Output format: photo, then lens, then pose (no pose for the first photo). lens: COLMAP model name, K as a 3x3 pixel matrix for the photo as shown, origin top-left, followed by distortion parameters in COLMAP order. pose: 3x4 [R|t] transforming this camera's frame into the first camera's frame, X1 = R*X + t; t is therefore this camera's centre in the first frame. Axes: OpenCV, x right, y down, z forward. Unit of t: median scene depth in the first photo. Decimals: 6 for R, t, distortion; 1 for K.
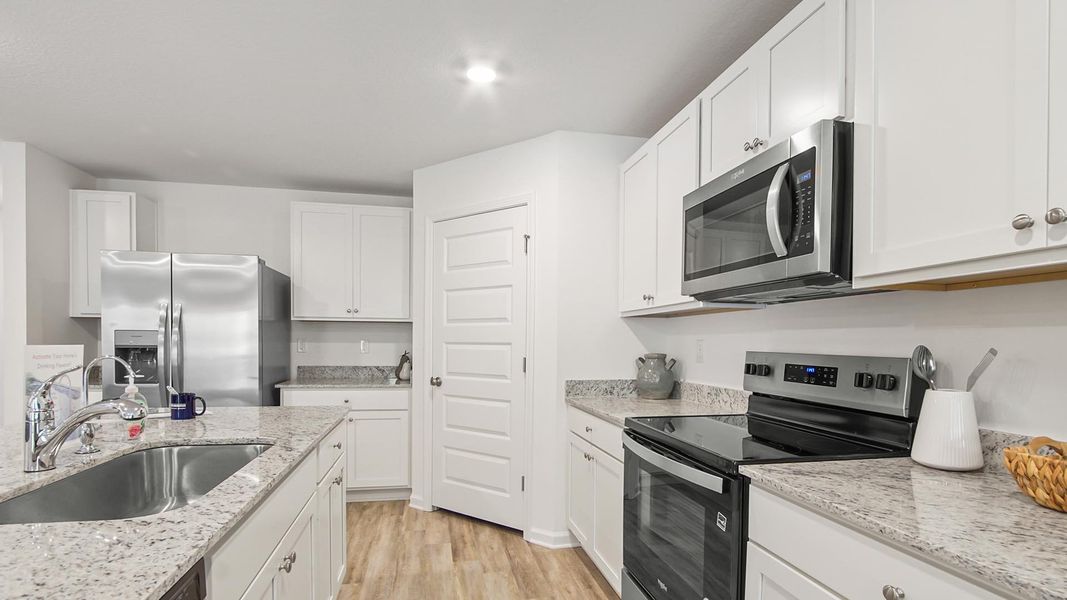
lens RADIAL K [[524.5, 0, 530.0], [0, 524.5, 353.0], [0, 0, 1]] dist [-0.001263, -0.000237]
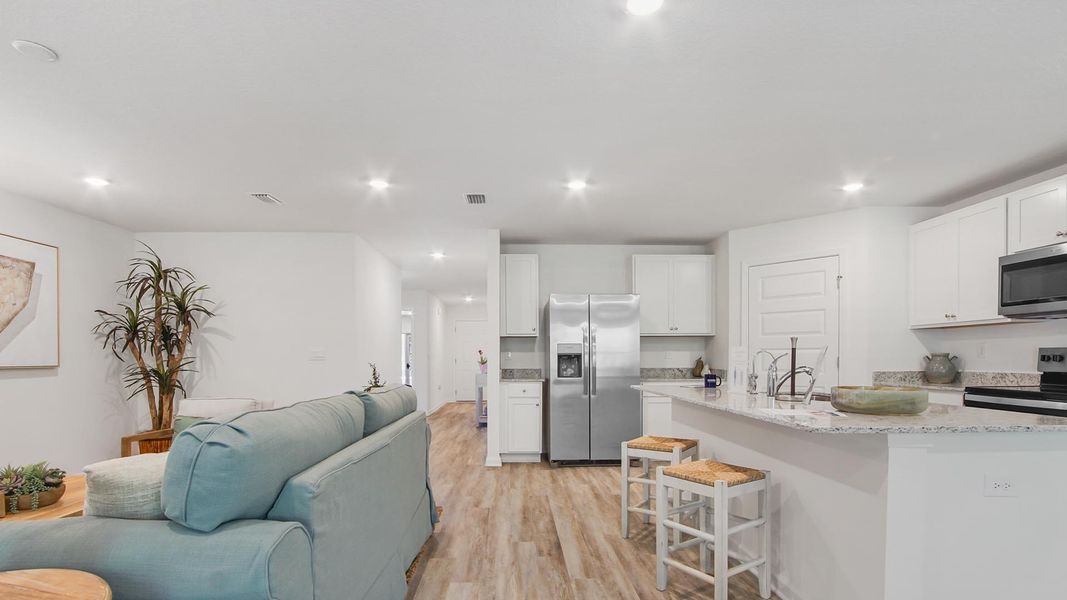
lens RADIAL K [[535.2, 0, 532.2], [0, 535.2, 367.3], [0, 0, 1]] dist [0.001967, 0.000302]
pose [[0.985439, -0.011142, -0.169666, -0.634096], [0.010919, 0.999938, -0.002247, 0.032459], [0.169680, 0.000362, 0.985499, -0.678798]]
